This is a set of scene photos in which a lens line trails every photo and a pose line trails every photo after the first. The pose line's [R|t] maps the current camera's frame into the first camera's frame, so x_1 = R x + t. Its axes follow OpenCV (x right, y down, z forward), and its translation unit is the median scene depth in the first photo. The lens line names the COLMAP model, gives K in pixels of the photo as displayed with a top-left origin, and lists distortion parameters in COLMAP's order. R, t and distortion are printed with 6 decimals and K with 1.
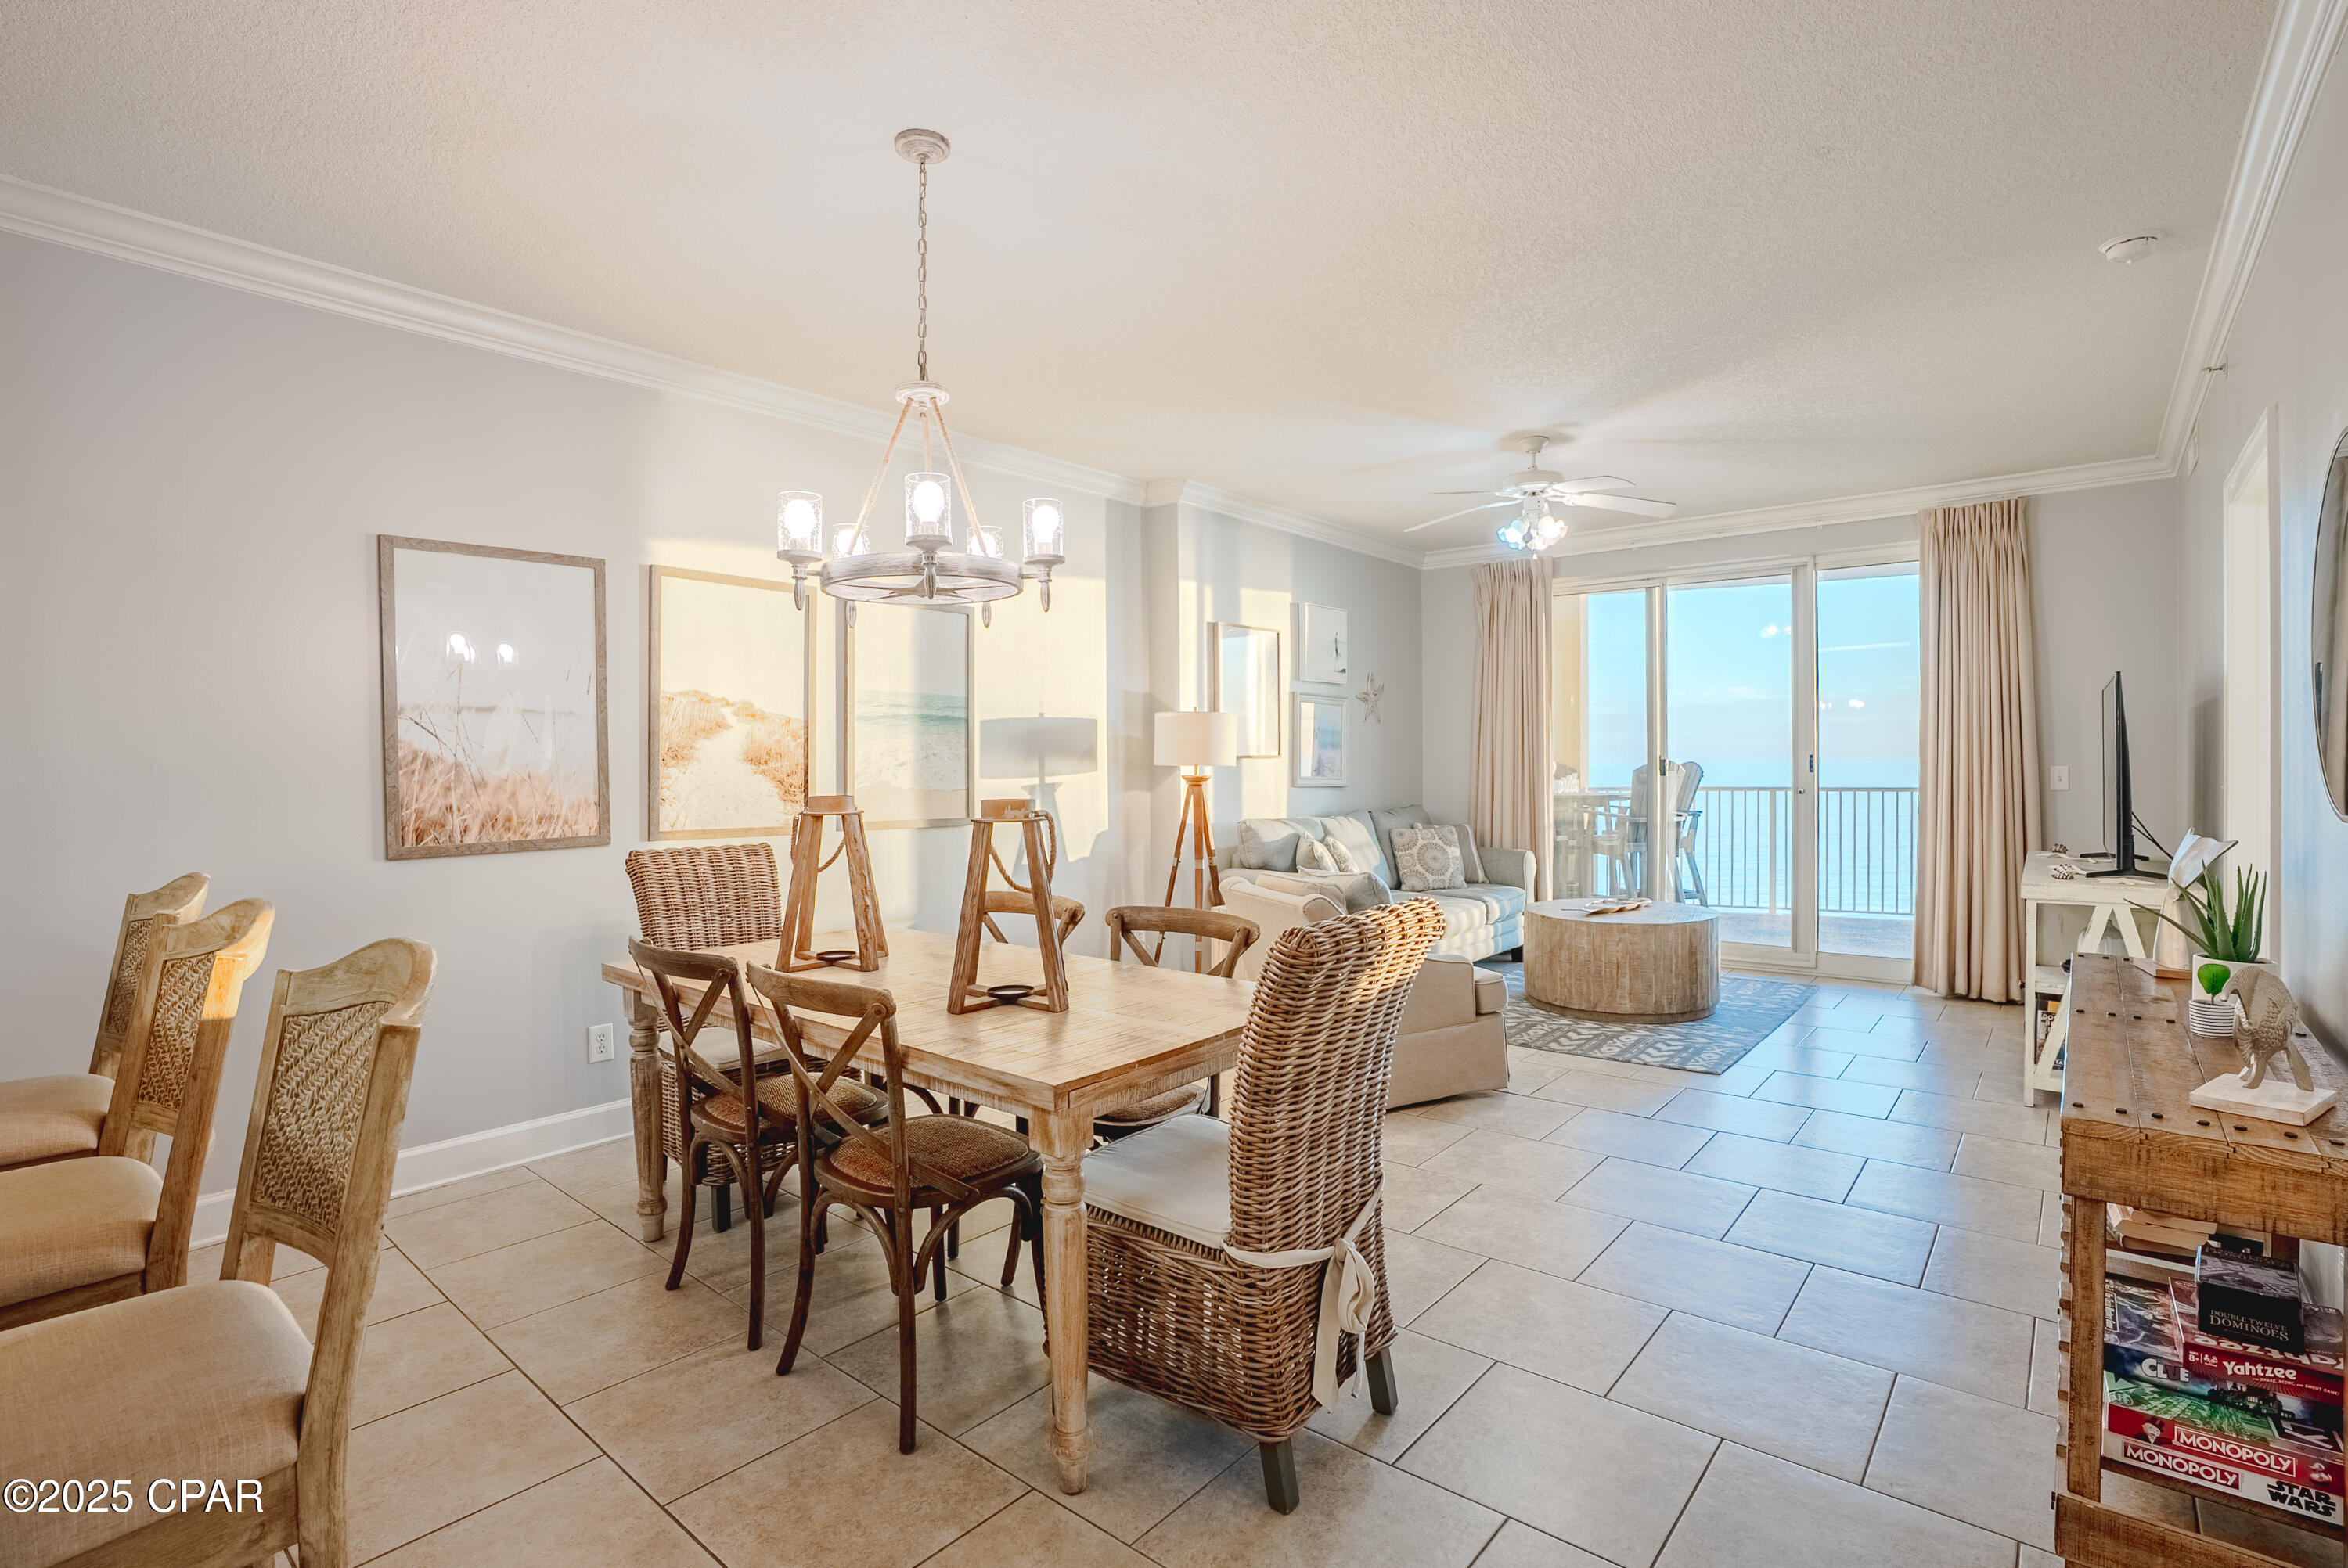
lens RADIAL K [[1125.8, 0, 1186.7], [0, 1125.8, 774.5], [0, 0, 1]] dist [-0.077722, 0.027941]
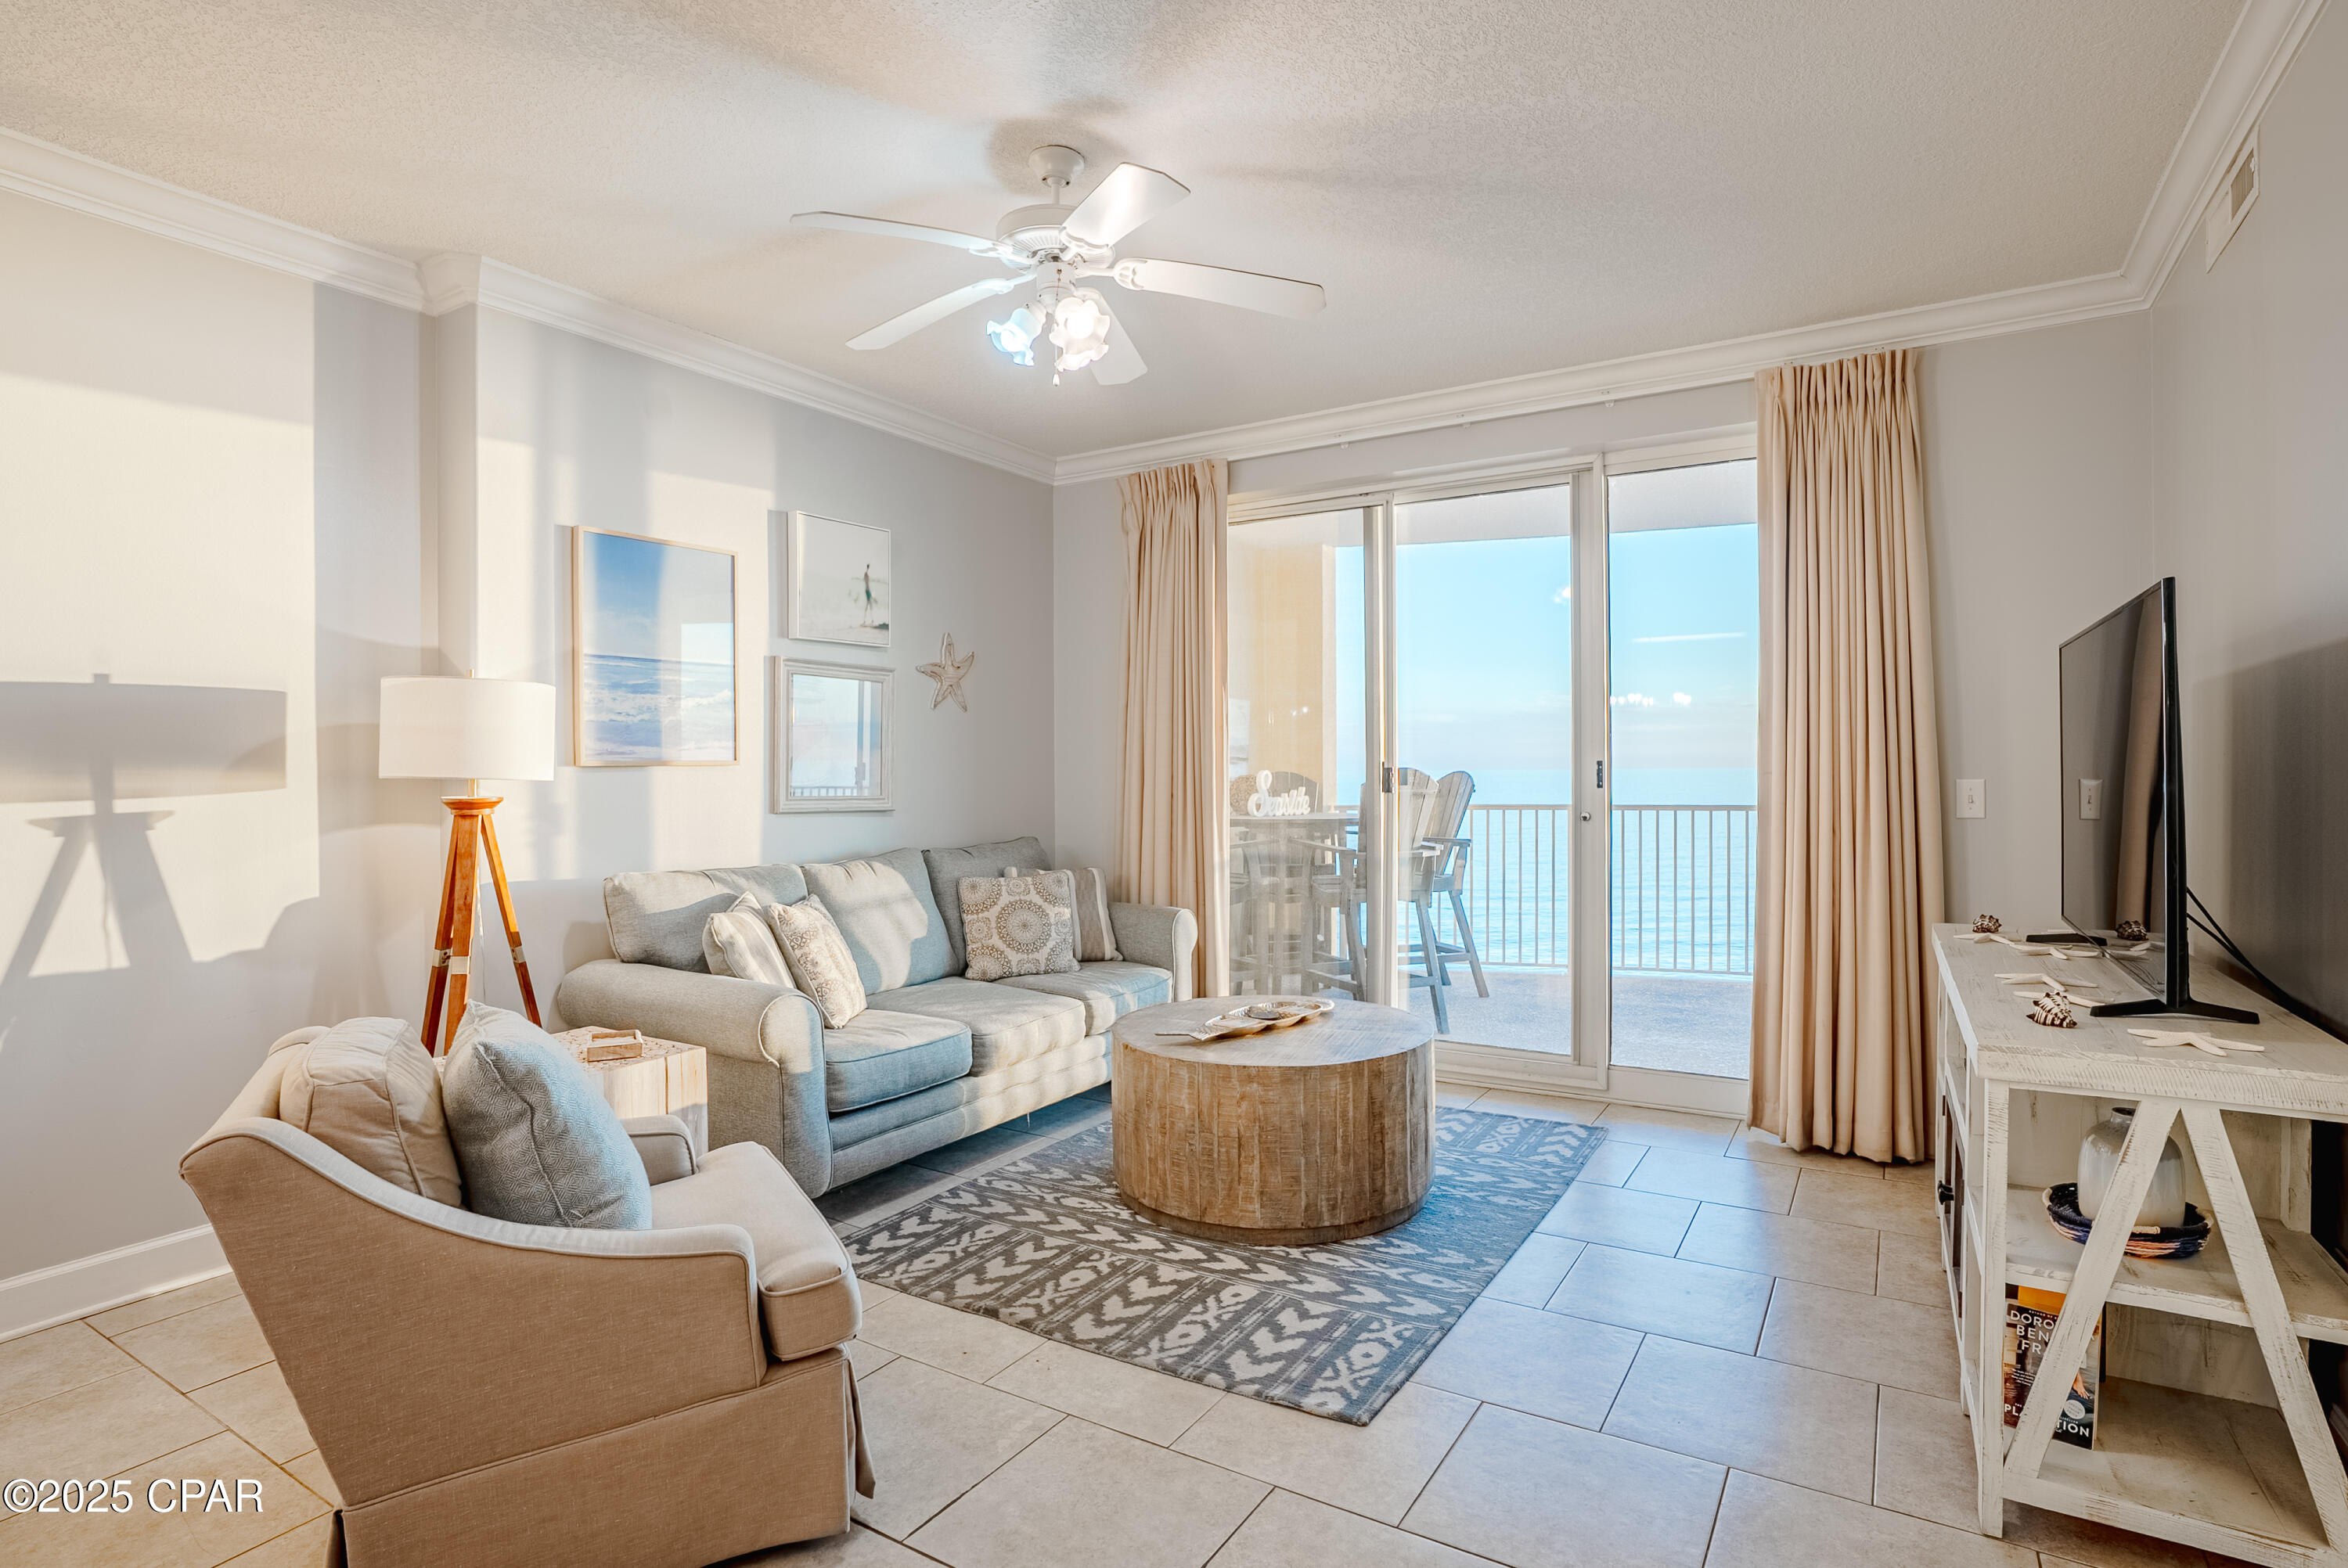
lens RADIAL K [[1185.2, 0, 1188.3], [0, 1185.2, 782.1], [0, 0, 1]] dist [-0.072358, 0.030017]
pose [[0.990159, -0.001315, 0.139939, 0.270083], [0.001569, 0.999997, -0.001707, -0.004983], [-0.139937, 0.001910, 0.990159, 0.409225]]
